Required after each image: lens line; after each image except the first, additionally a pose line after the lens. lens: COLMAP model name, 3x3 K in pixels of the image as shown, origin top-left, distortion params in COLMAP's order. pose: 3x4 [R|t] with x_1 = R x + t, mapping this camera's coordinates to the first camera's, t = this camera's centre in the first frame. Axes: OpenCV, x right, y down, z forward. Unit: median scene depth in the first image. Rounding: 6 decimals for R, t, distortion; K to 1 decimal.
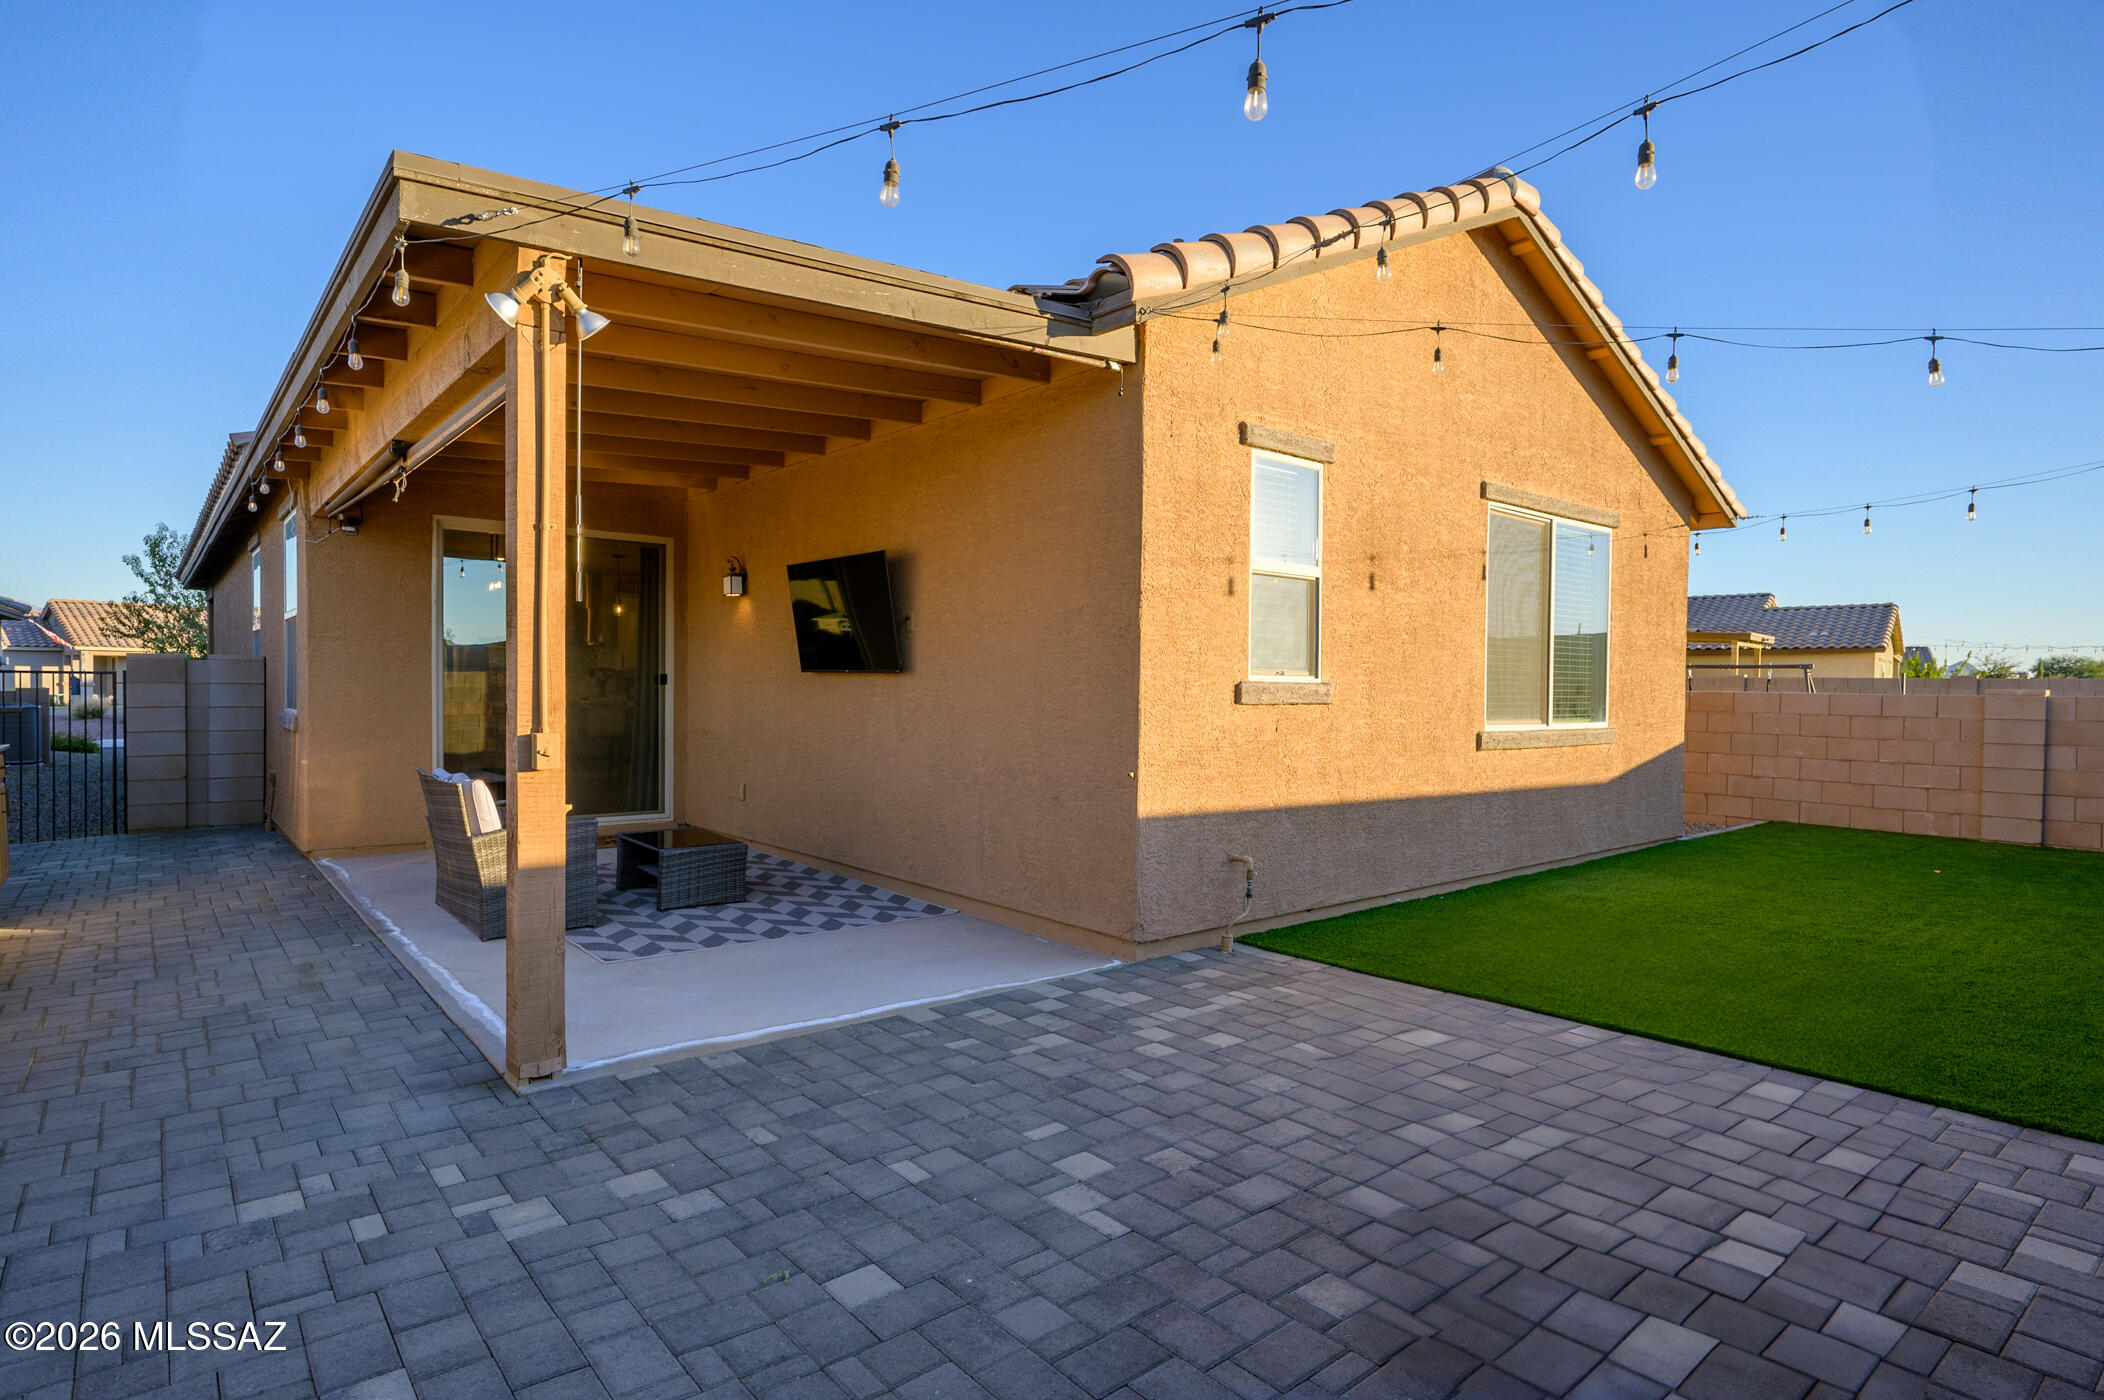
lens RADIAL K [[1091.2, 0, 1062.0], [0, 1091.2, 699.9], [0, 0, 1]] dist [0.001171, -0.000591]
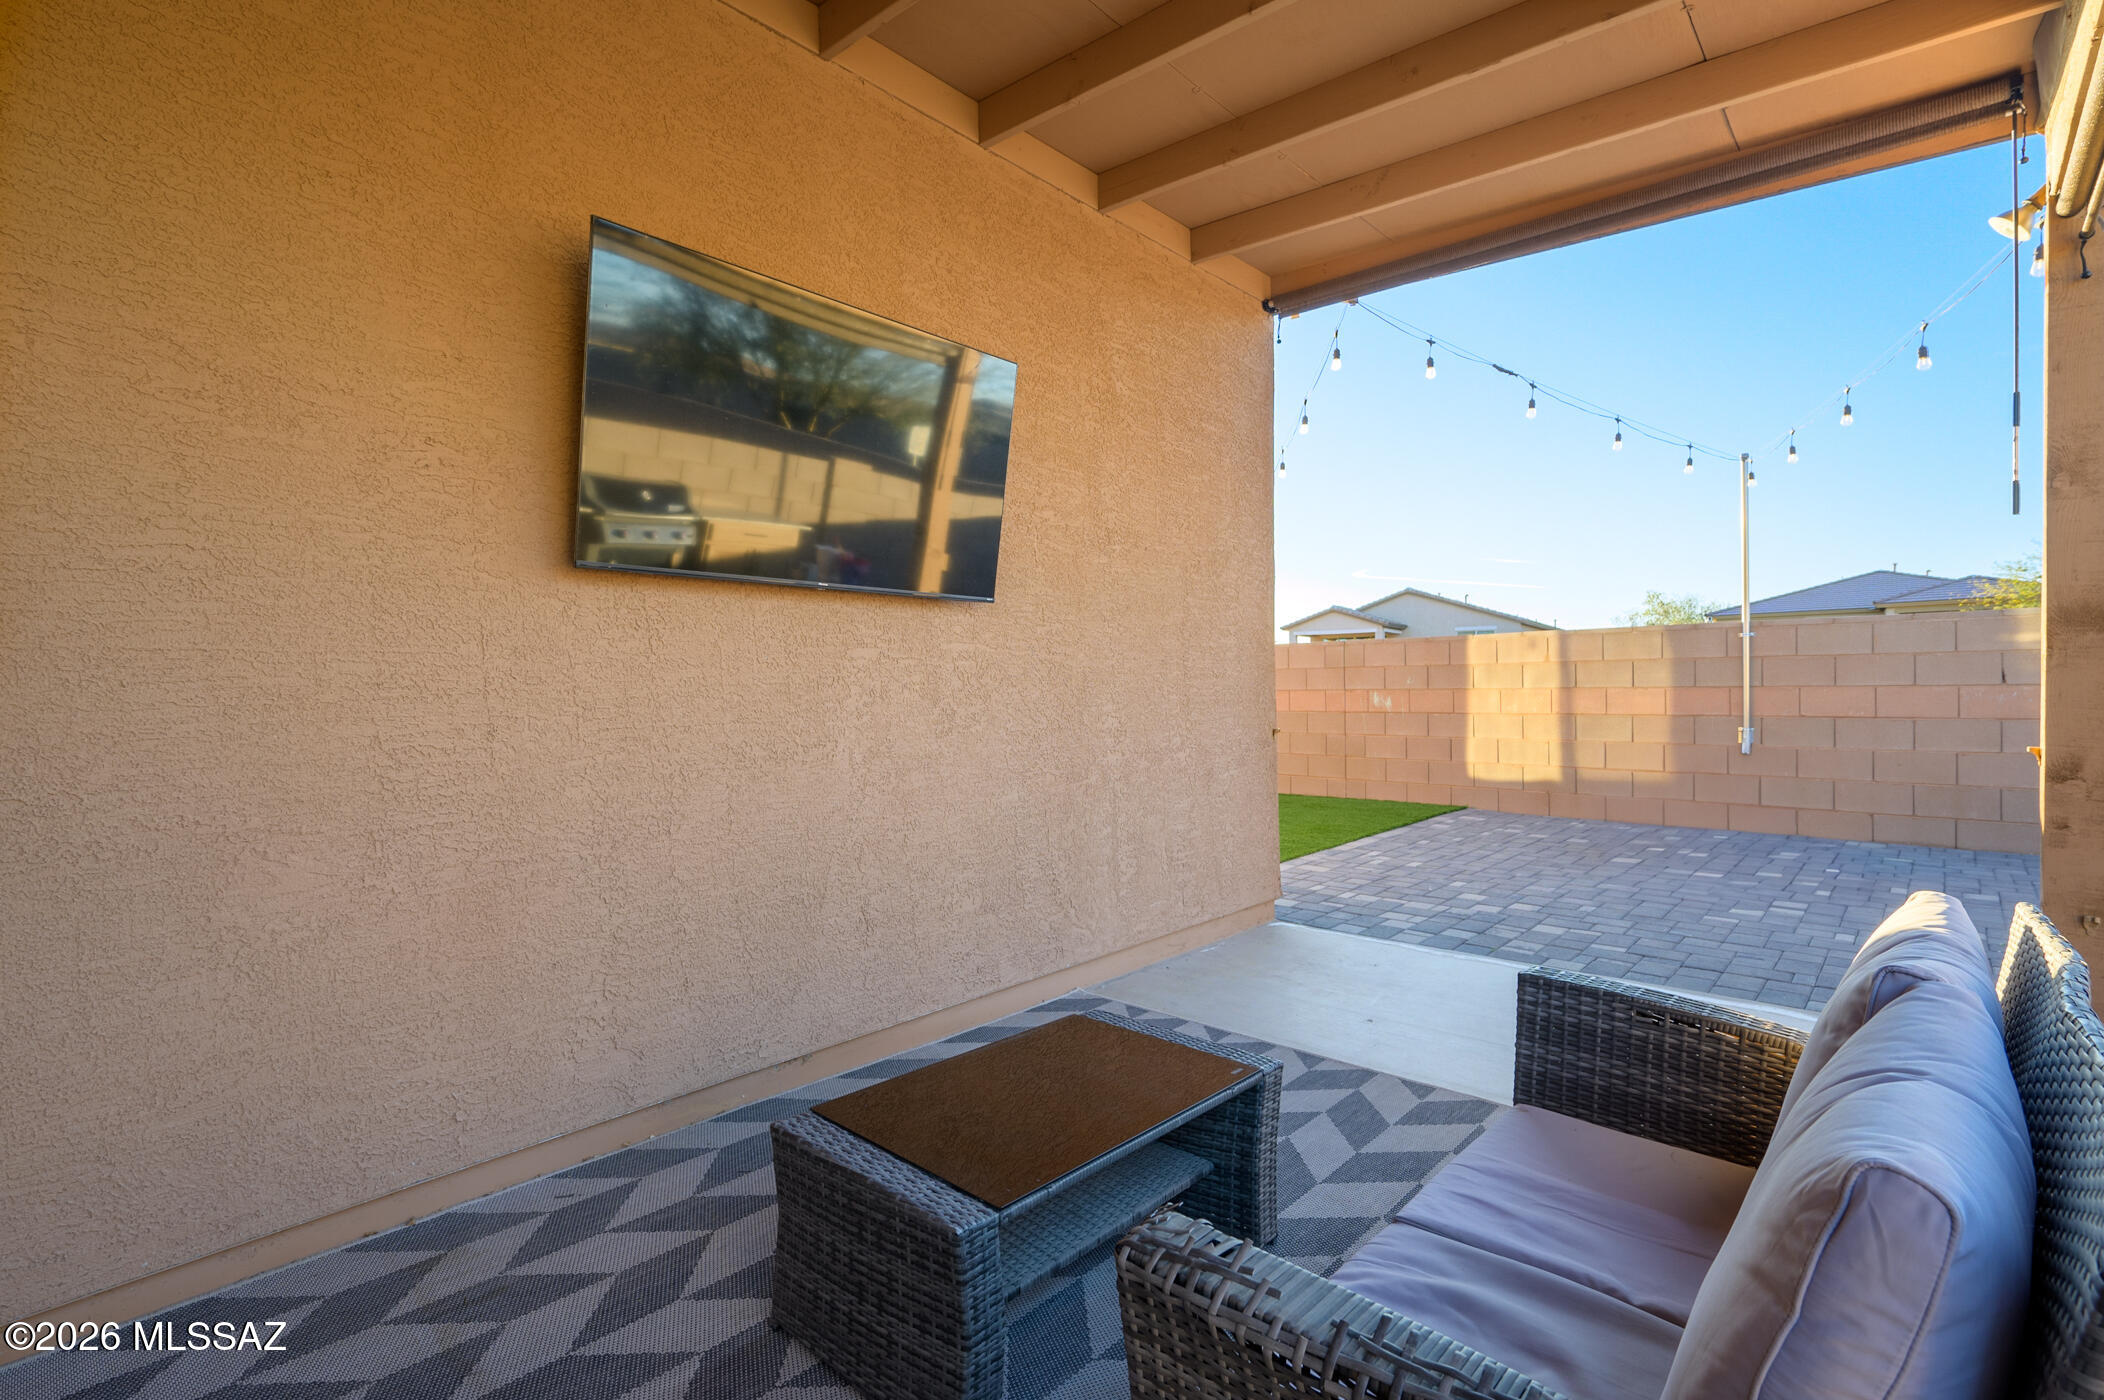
lens RADIAL K [[996.6, 0, 1052.0], [0, 996.6, 700.0], [0, 0, 1]] dist [-0.000753, -0.000148]
pose [[-0.134448, -0.018941, 0.990740, -0.718501], [0.022336, 0.999505, 0.022140, 0.014150], [-0.990669, 0.025106, -0.133959, 1.181811]]
